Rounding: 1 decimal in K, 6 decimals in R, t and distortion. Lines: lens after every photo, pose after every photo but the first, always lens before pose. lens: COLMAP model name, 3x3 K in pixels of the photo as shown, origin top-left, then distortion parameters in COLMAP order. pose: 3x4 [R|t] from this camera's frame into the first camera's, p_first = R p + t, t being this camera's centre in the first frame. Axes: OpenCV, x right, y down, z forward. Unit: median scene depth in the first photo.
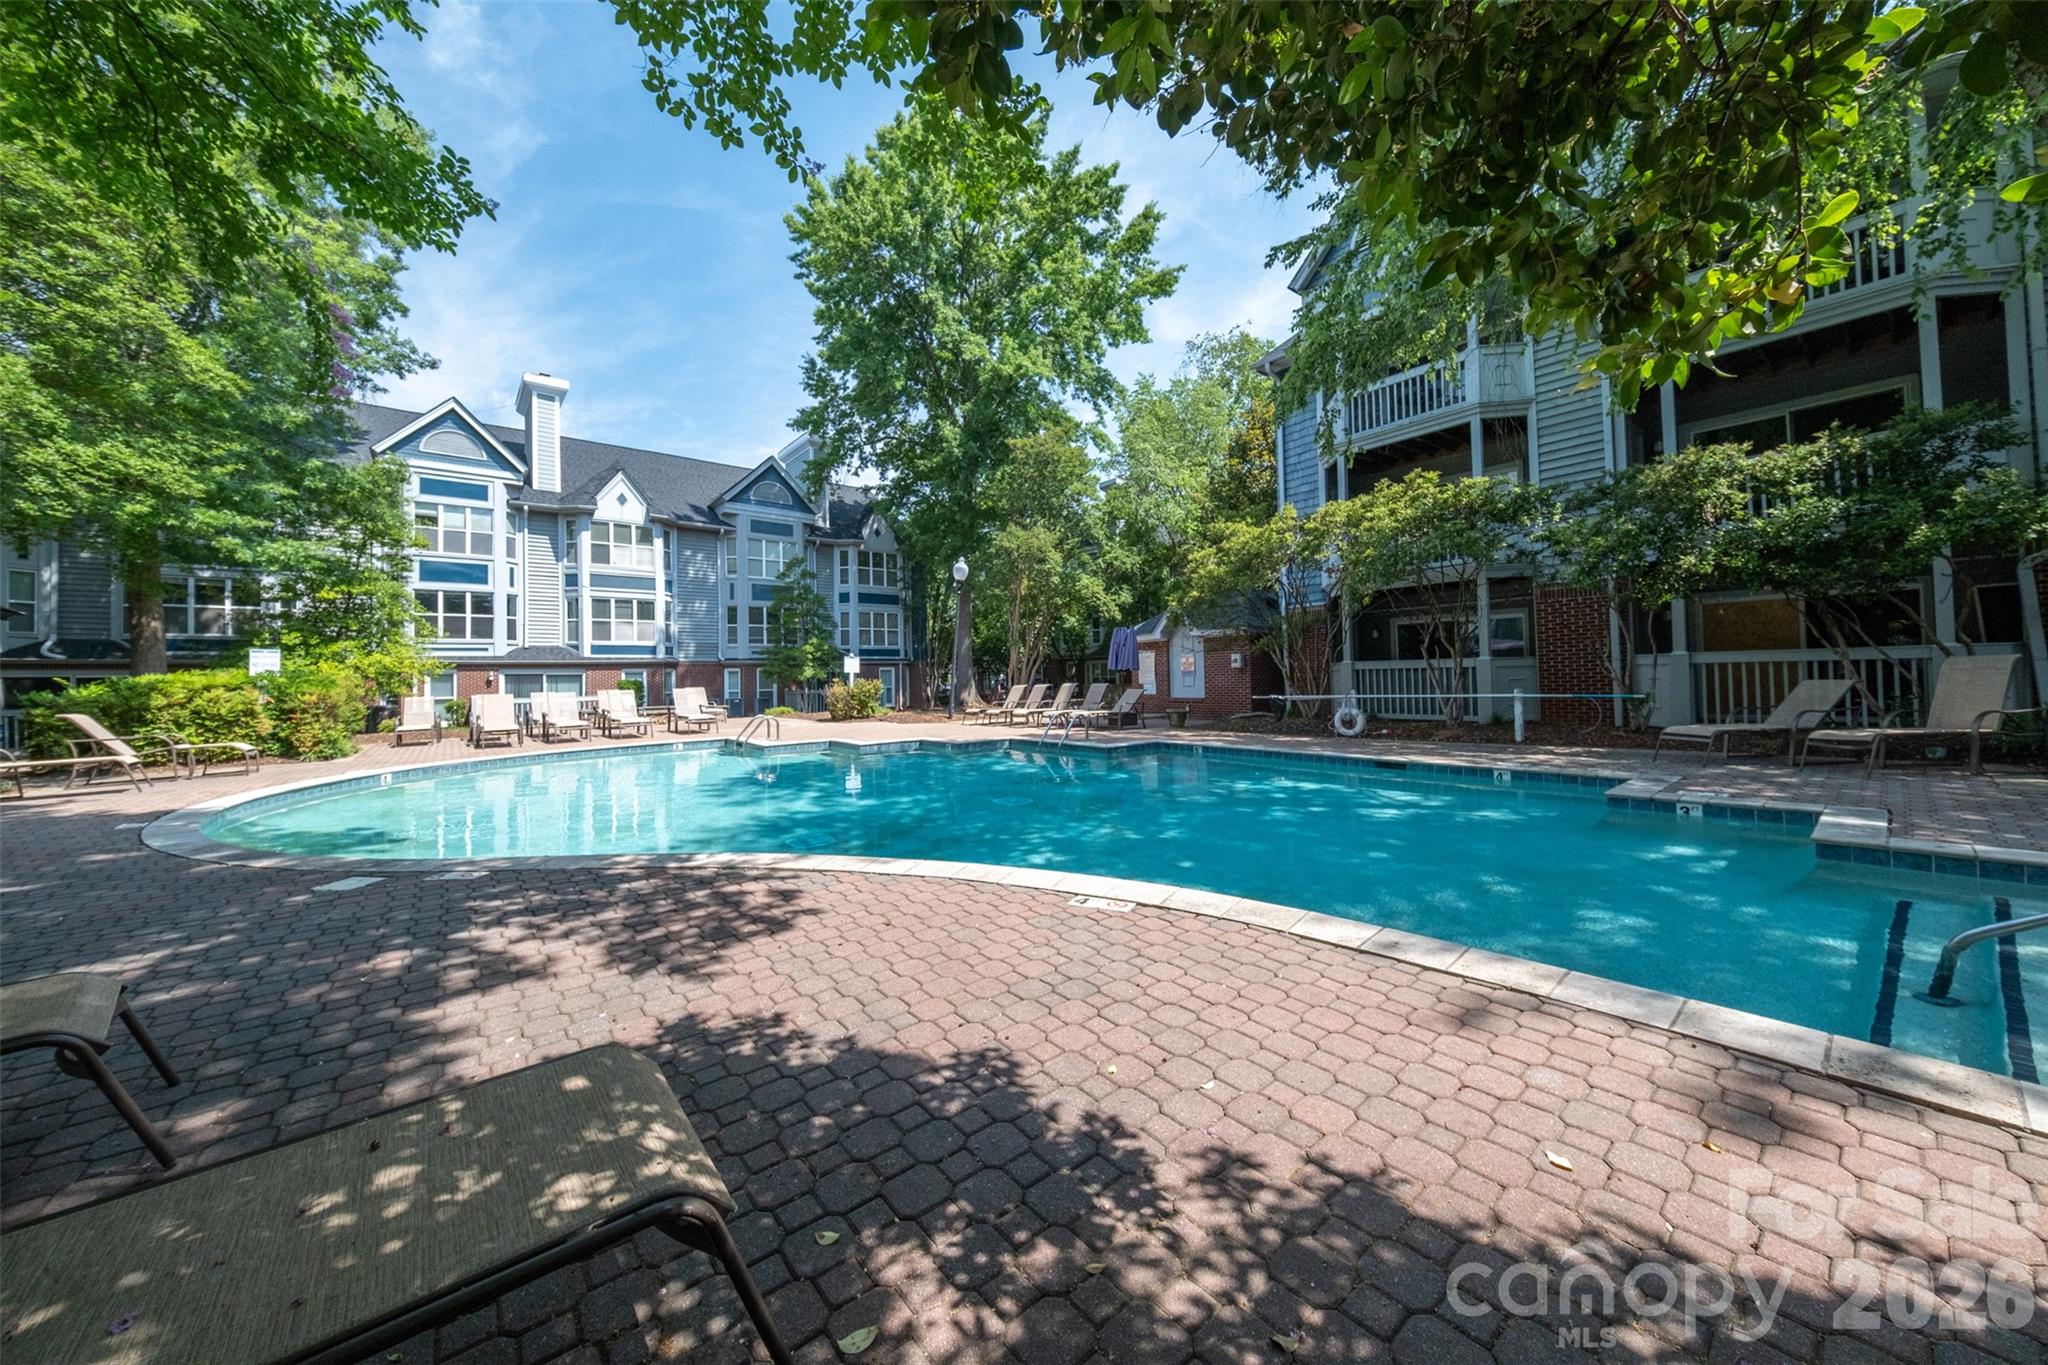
lens RADIAL K [[707.5, 0, 1017.3], [0, 707.5, 671.4], [0, 0, 1]] dist [-0.006808, 0.000222]
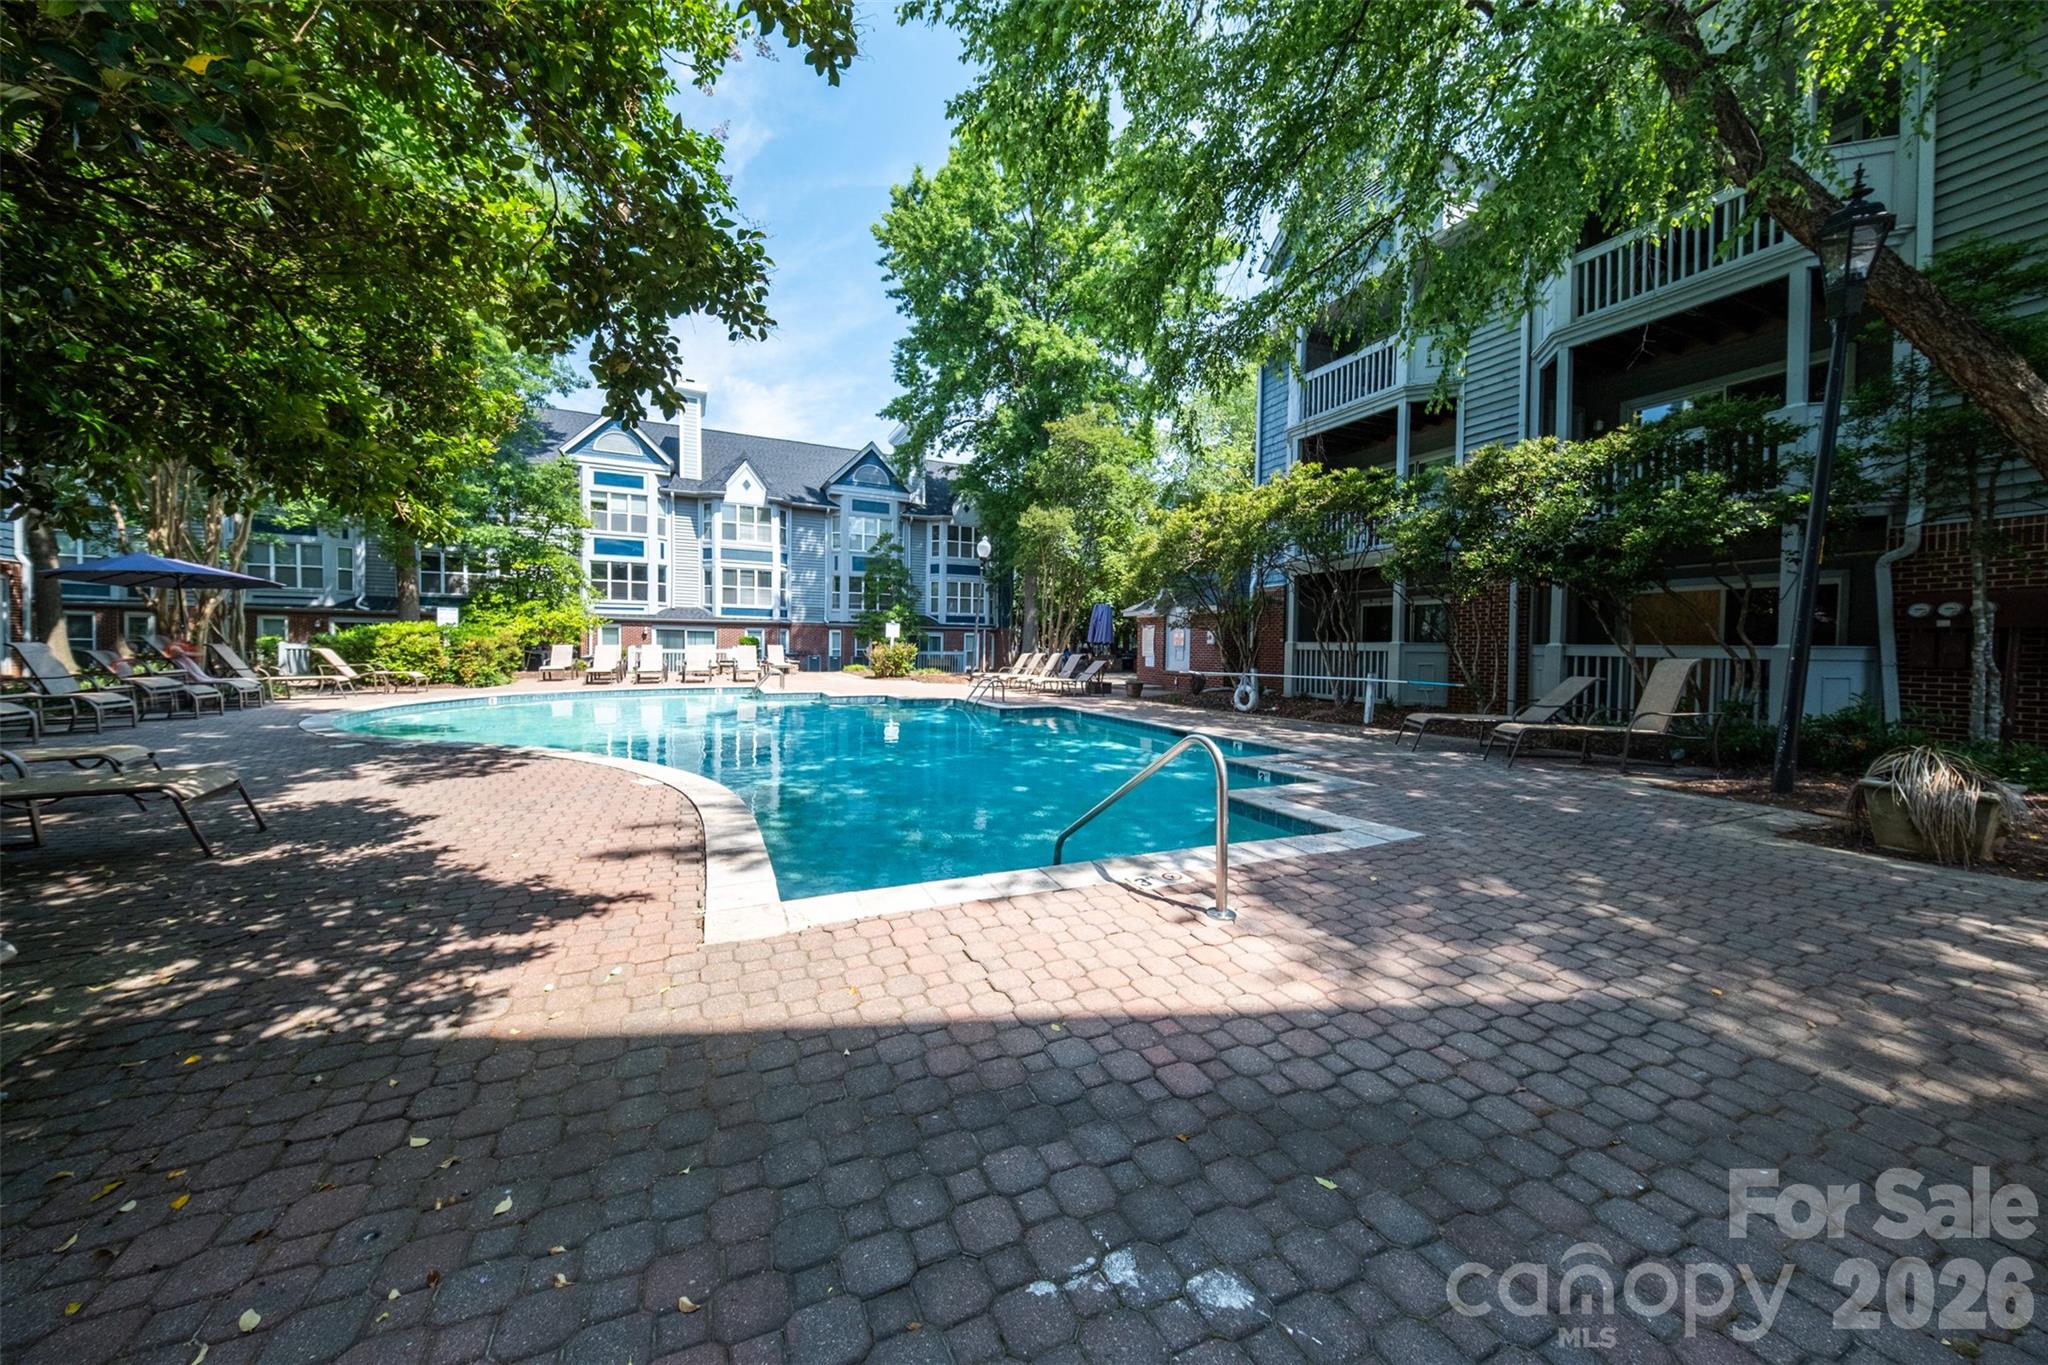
lens RADIAL K [[707.5, 0, 1031.6], [0, 707.5, 674.9], [0, 0, 1]] dist [-0.006808, 0.000222]
pose [[0.971387, 0.044206, -0.233353, 0.207068], [-0.031935, 0.997914, 0.056107, -0.006999], [0.235347, -0.047049, 0.970772, -0.056672]]
